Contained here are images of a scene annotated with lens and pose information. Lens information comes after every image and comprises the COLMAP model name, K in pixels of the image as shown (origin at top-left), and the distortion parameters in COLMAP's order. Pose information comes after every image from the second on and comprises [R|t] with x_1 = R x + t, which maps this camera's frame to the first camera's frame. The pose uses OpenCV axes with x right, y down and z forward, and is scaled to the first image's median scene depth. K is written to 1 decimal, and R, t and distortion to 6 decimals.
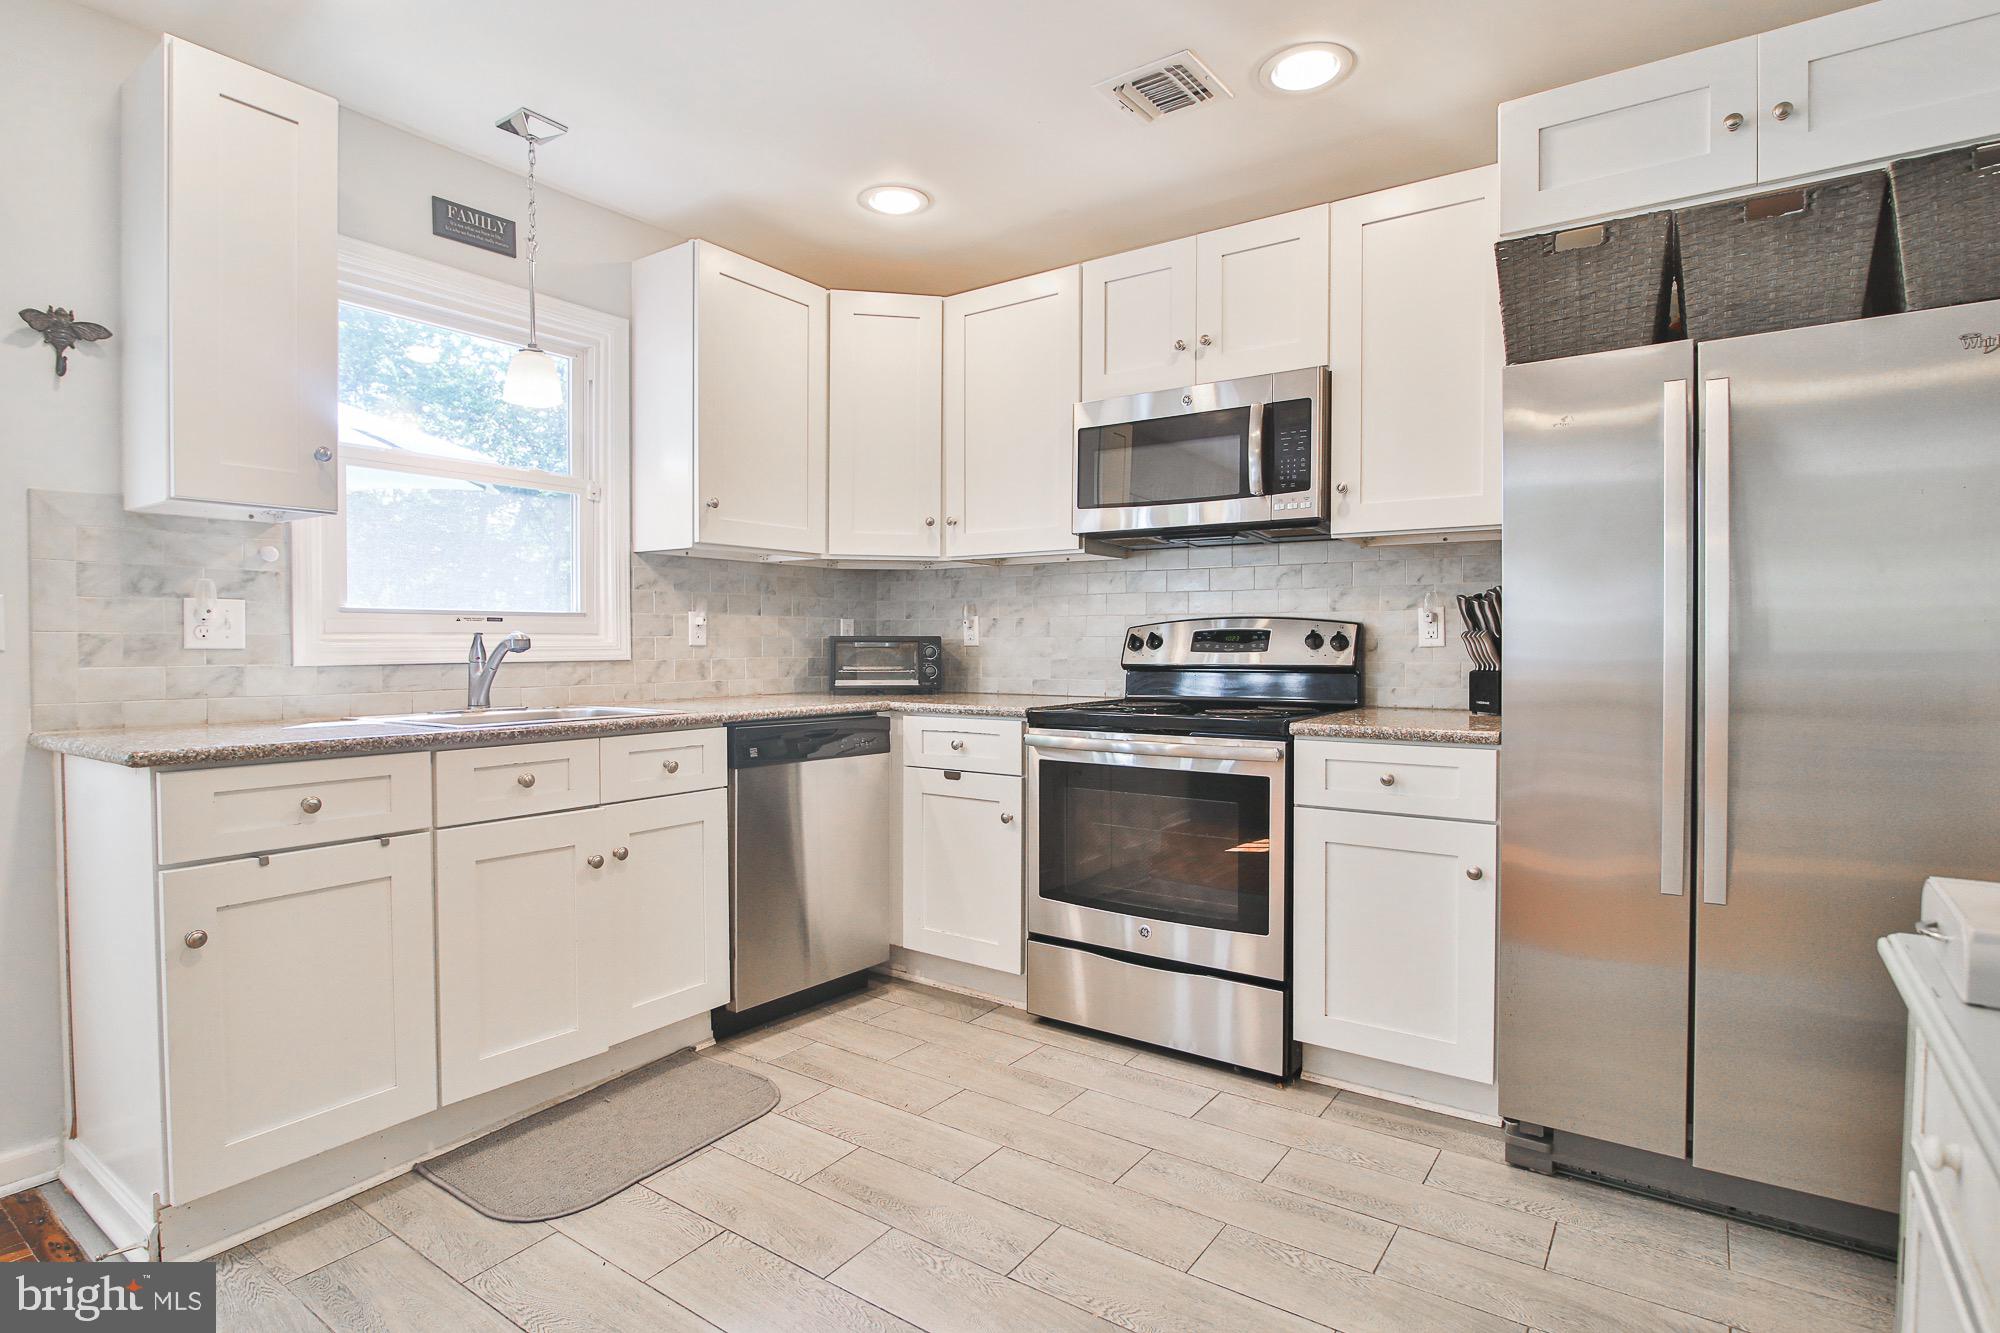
lens RADIAL K [[995.8, 0, 1003.3], [0, 995.8, 667.9], [0, 0, 1]] dist [-0.022489, 0.002479]
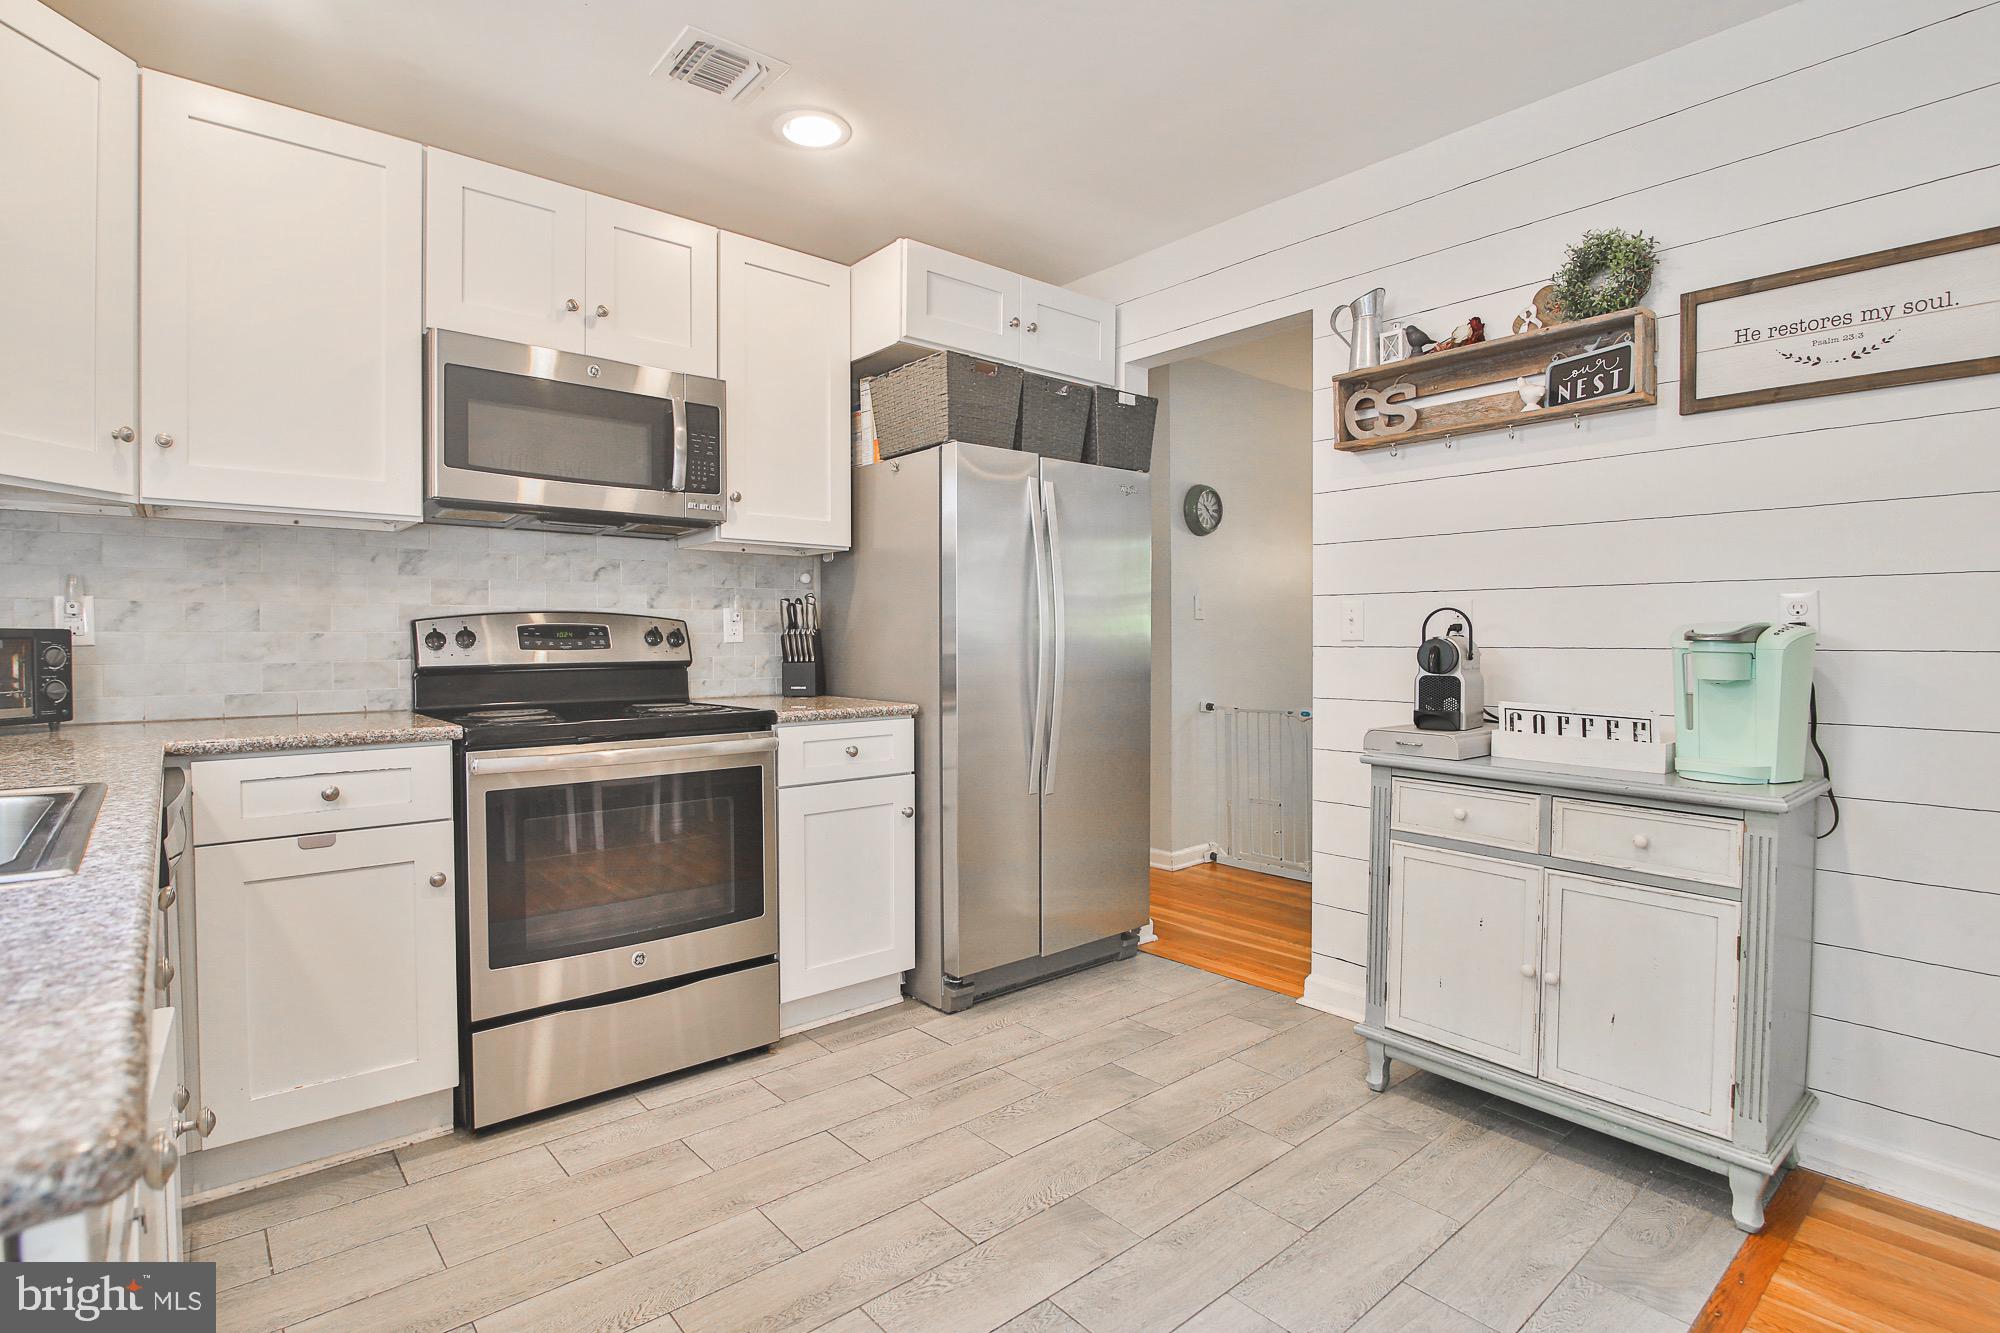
lens RADIAL K [[995.8, 0, 979.5], [0, 995.8, 656.9], [0, 0, 1]] dist [-0.022489, 0.002479]
pose [[0.251430, -0.018483, 0.967699, -0.656768], [0.025127, 0.999605, 0.012564, -0.012925], [-0.967549, 0.021156, 0.251795, 0.474409]]
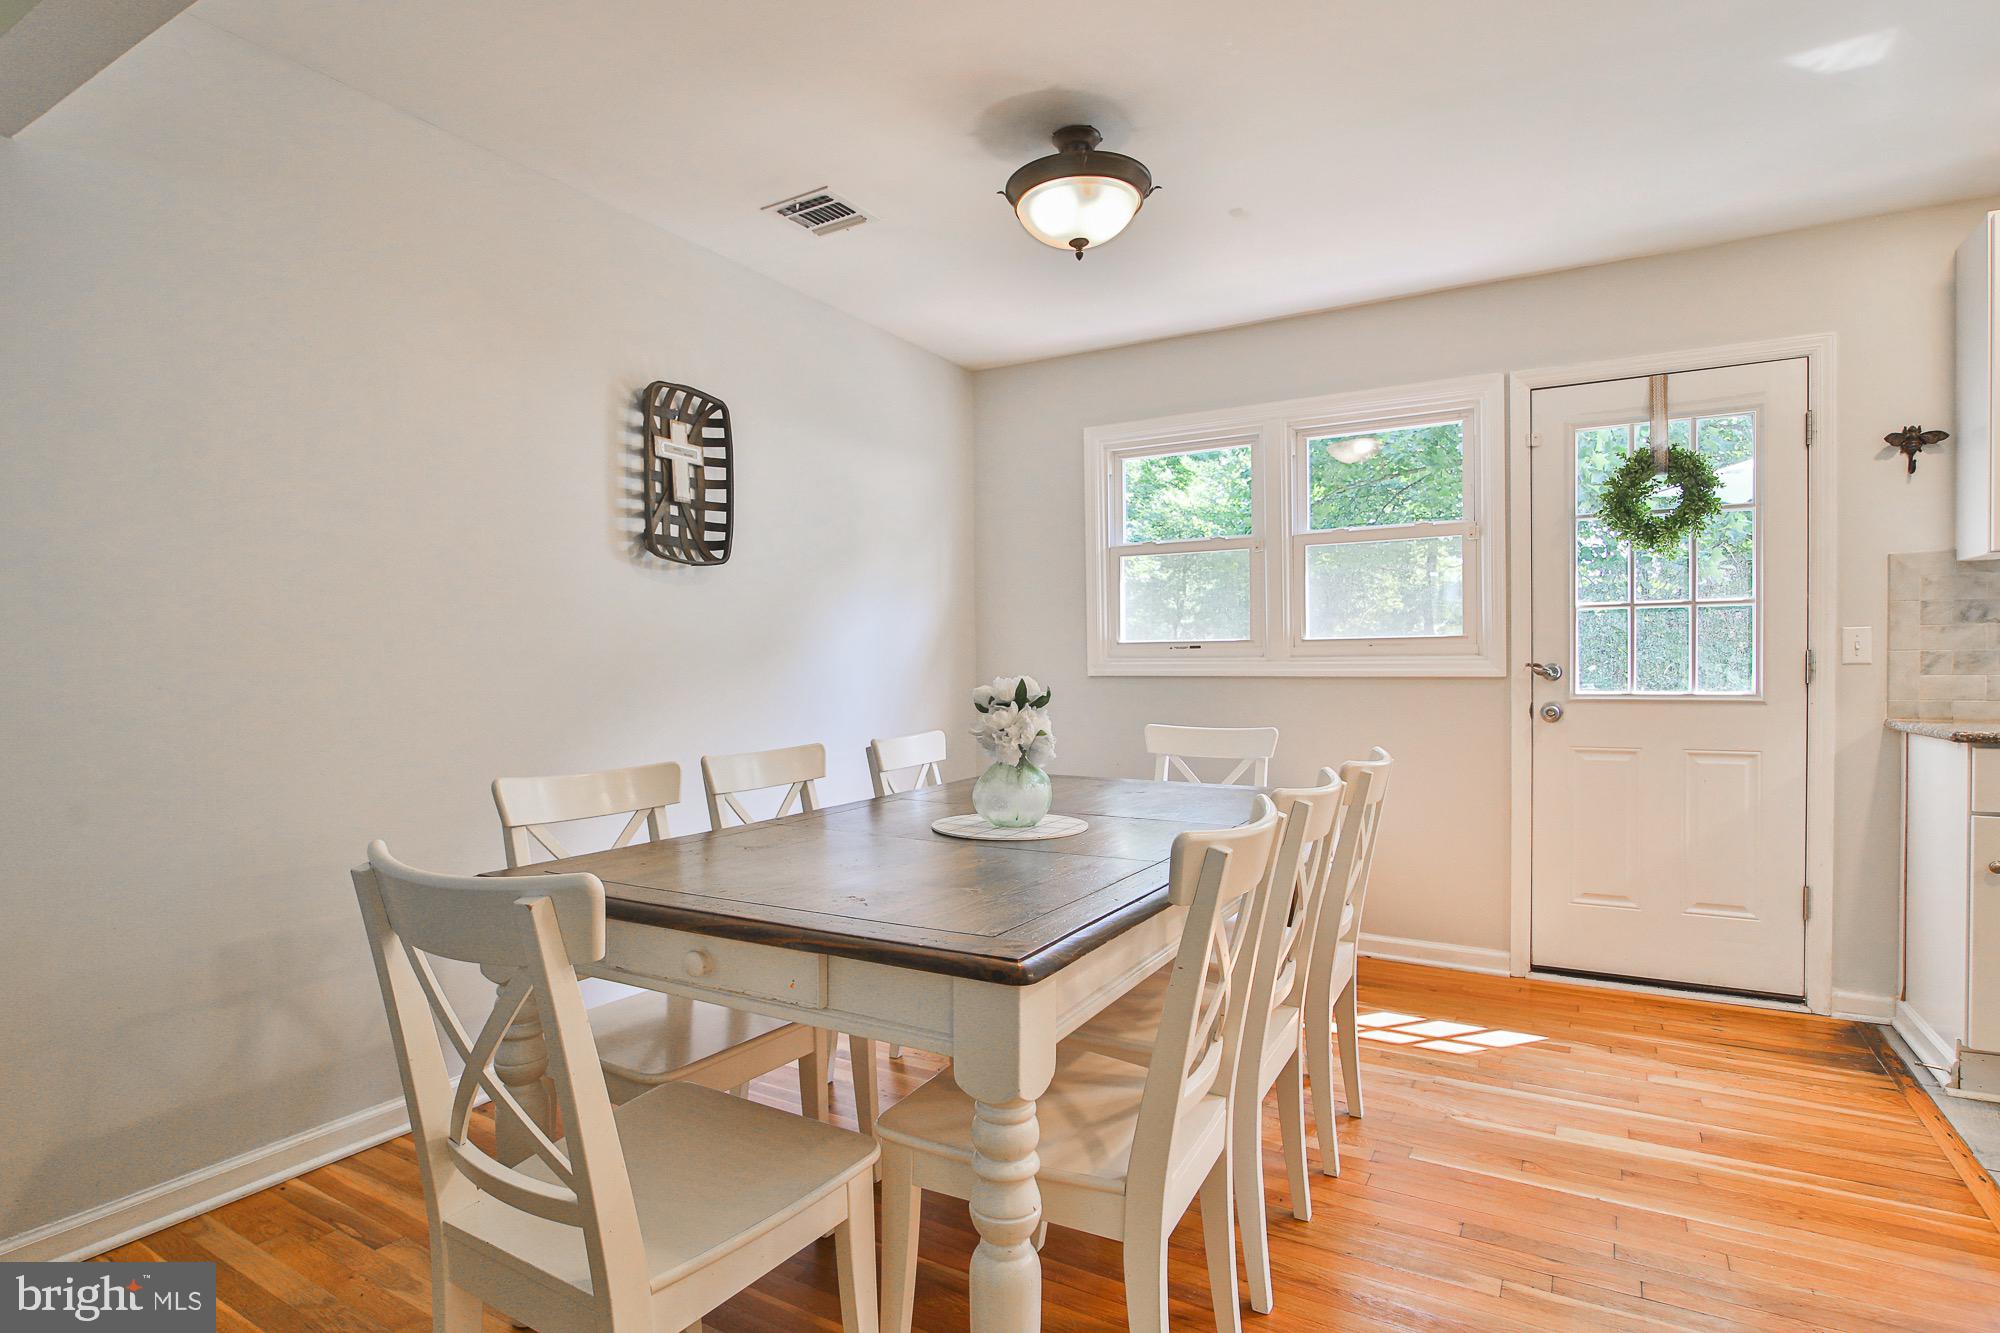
lens RADIAL K [[995.8, 0, 983.5], [0, 995.8, 680.5], [0, 0, 1]] dist [-0.022489, 0.002479]
pose [[0.050691, 0.015861, -0.998588, 0.314668], [-0.014774, 0.999776, 0.015130, 0.004630], [0.998605, 0.013986, 0.050914, -0.337166]]
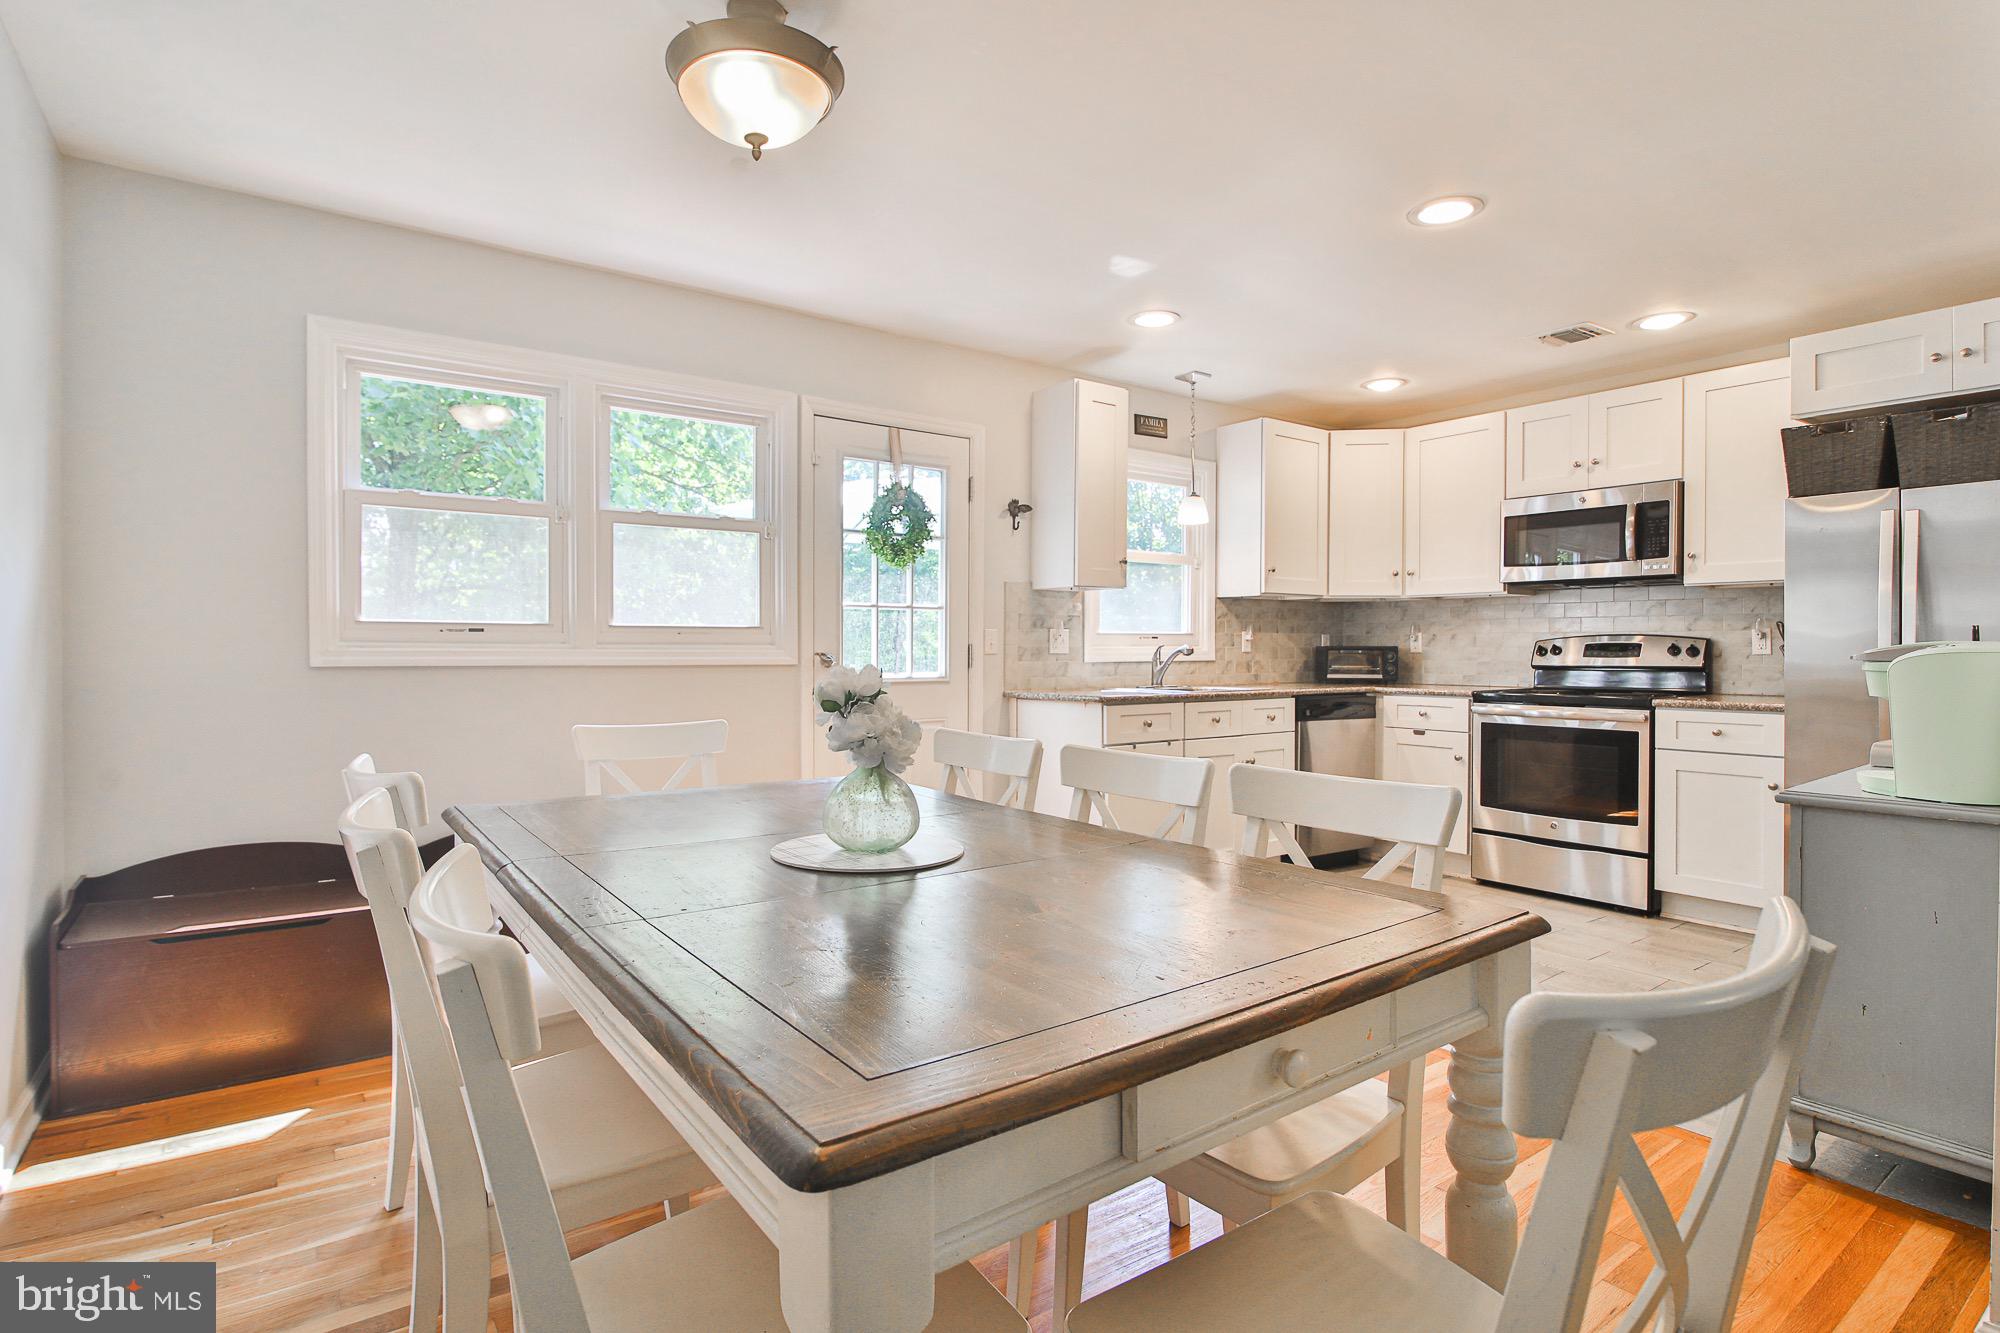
lens RADIAL K [[995.8, 0, 1001.8], [0, 995.8, 658.6], [0, 0, 1]] dist [-0.022489, 0.002479]
pose [[0.946792, 0.005234, -0.321805, -0.202956], [-0.009525, 0.999885, -0.011760, 0.014789], [0.321707, 0.014200, 0.946733, -0.872734]]
